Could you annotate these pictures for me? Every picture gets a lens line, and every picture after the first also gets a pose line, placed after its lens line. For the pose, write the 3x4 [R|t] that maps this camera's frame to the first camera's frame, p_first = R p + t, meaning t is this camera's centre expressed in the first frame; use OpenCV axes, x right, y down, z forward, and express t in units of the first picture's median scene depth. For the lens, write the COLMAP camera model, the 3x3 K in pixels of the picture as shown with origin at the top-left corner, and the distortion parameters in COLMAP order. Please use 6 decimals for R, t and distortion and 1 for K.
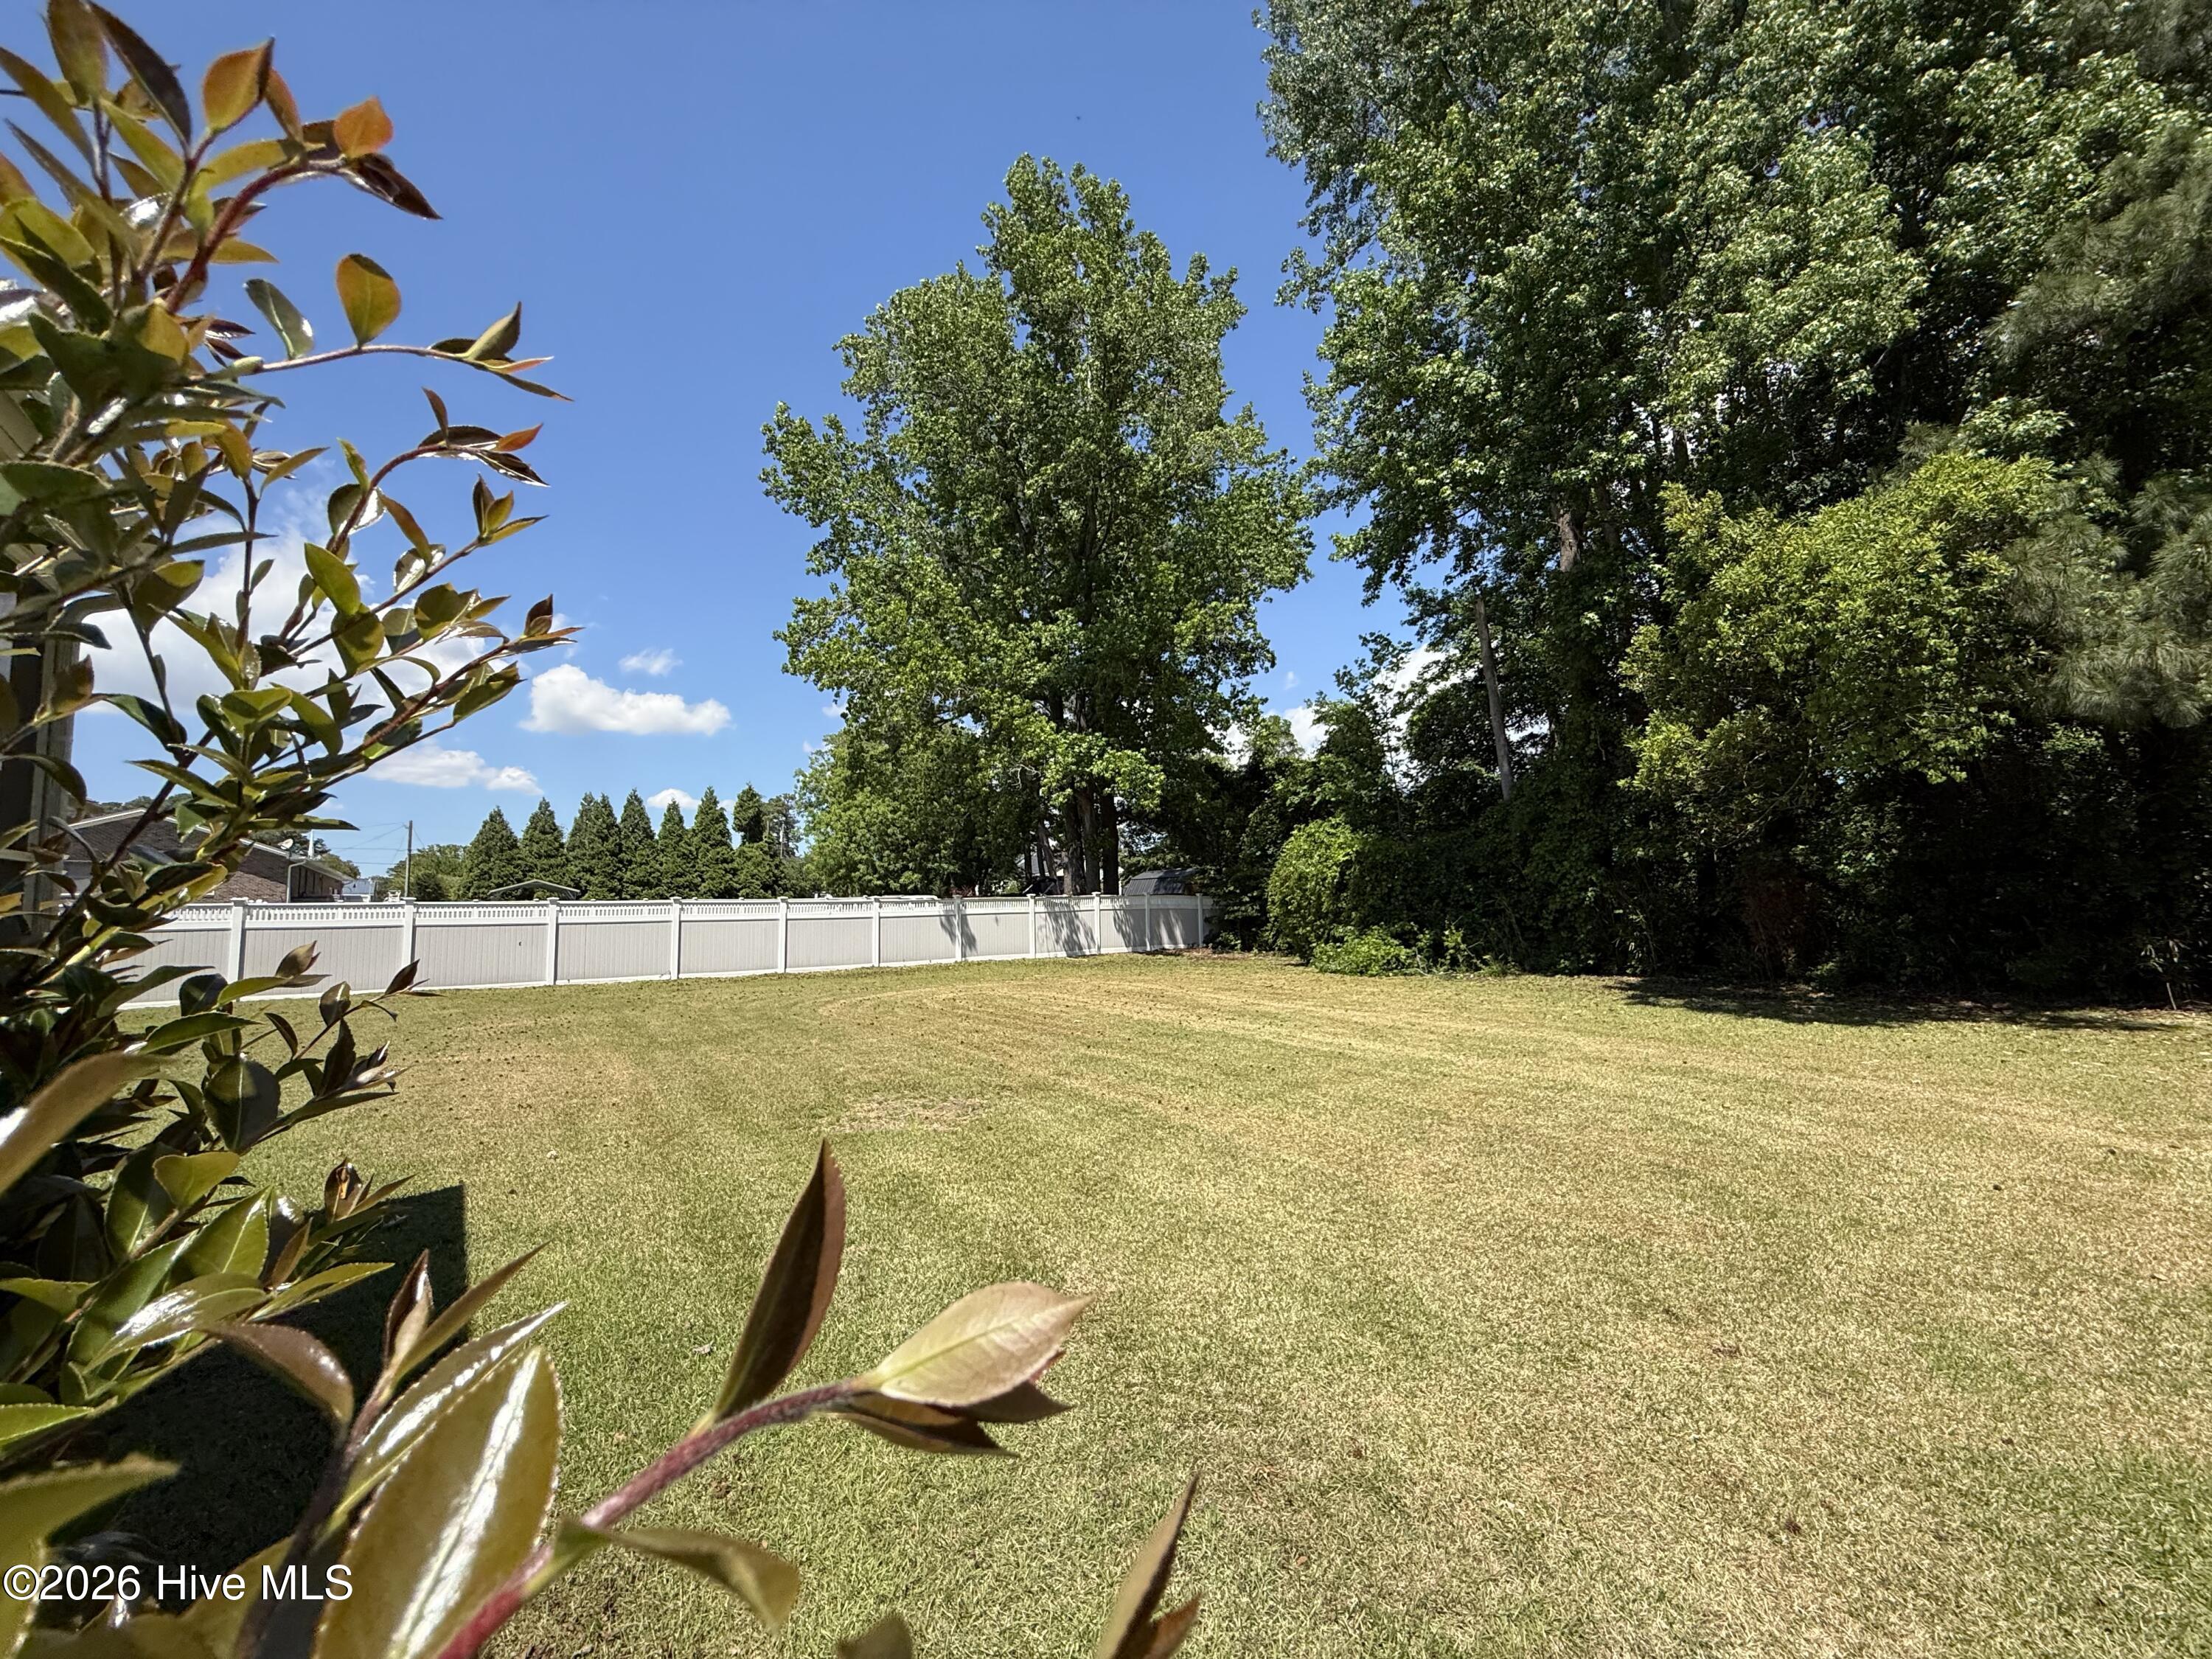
lens RADIAL K [[885.7, 0, 1099.0], [0, 885.7, 829.8], [0, 0, 1]] dist [0.000216, 0.000068]
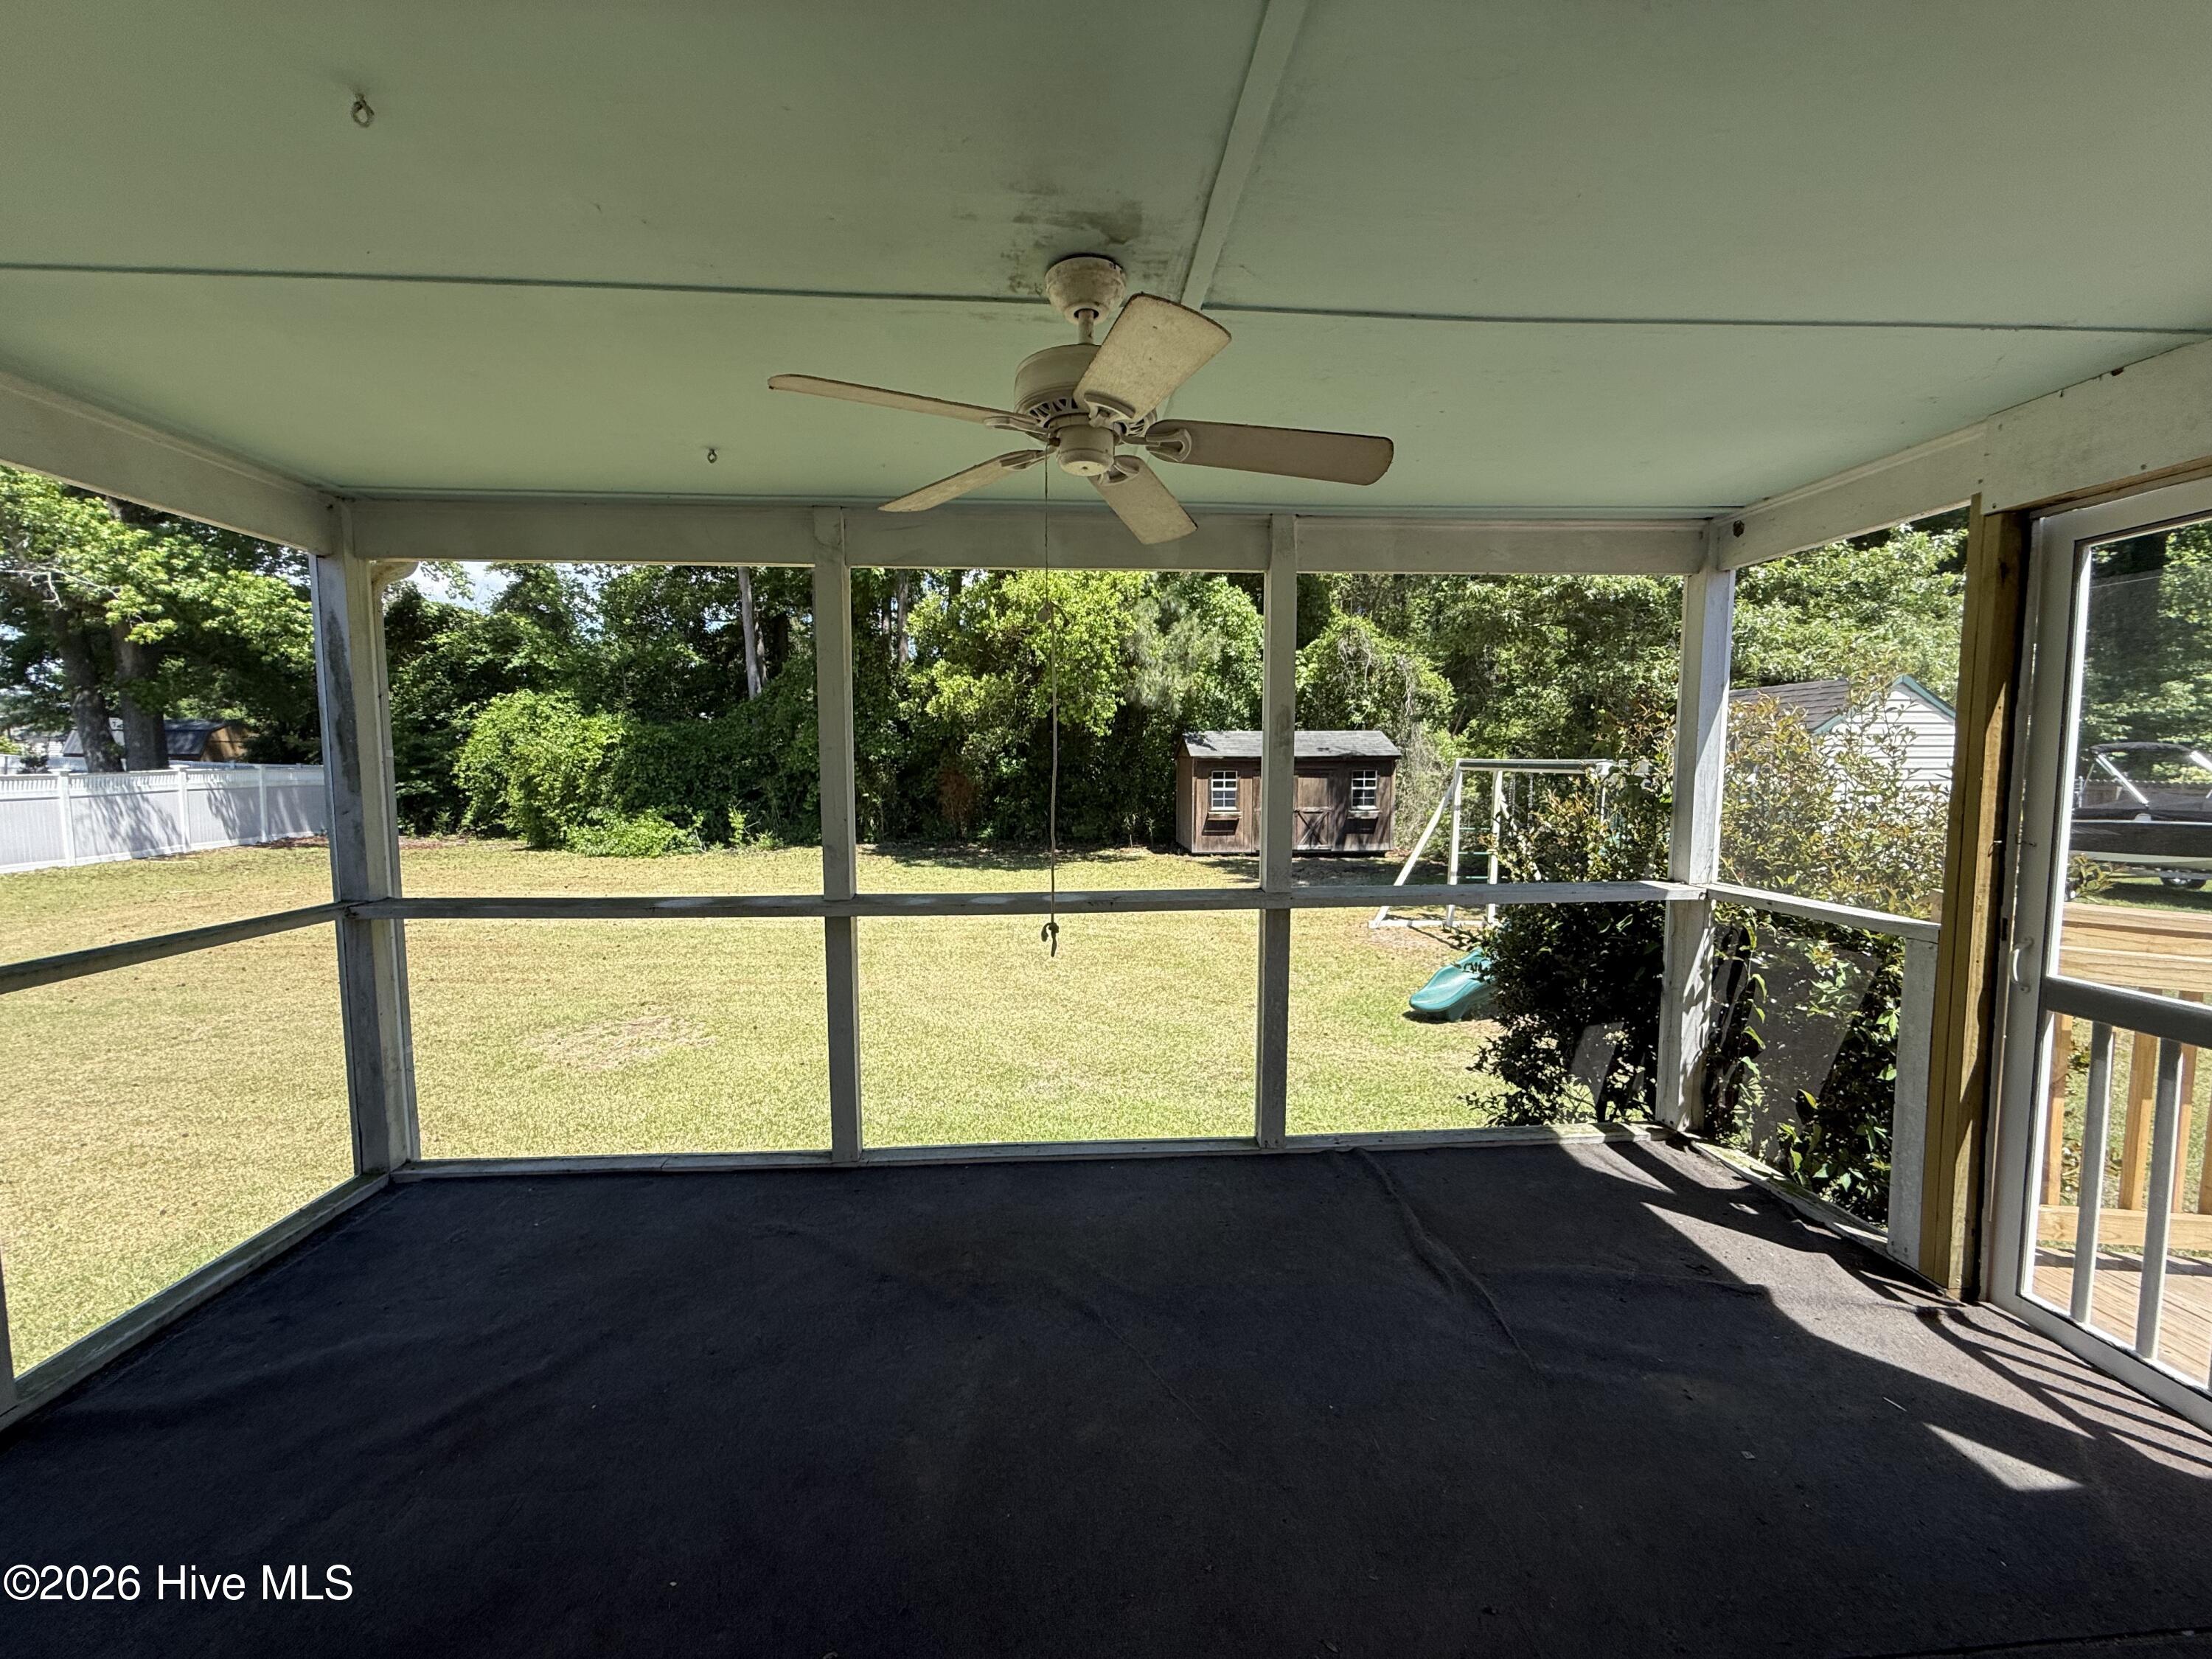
lens RADIAL K [[885.7, 0, 1099.0], [0, 885.7, 829.8], [0, 0, 1]] dist [0.000216, 0.000068]
pose [[0.535131, -0.050260, 0.843272, -0.208178], [-0.088235, 0.989443, 0.114965, -0.024335], [-0.840148, -0.135927, 0.525047, 0.007672]]
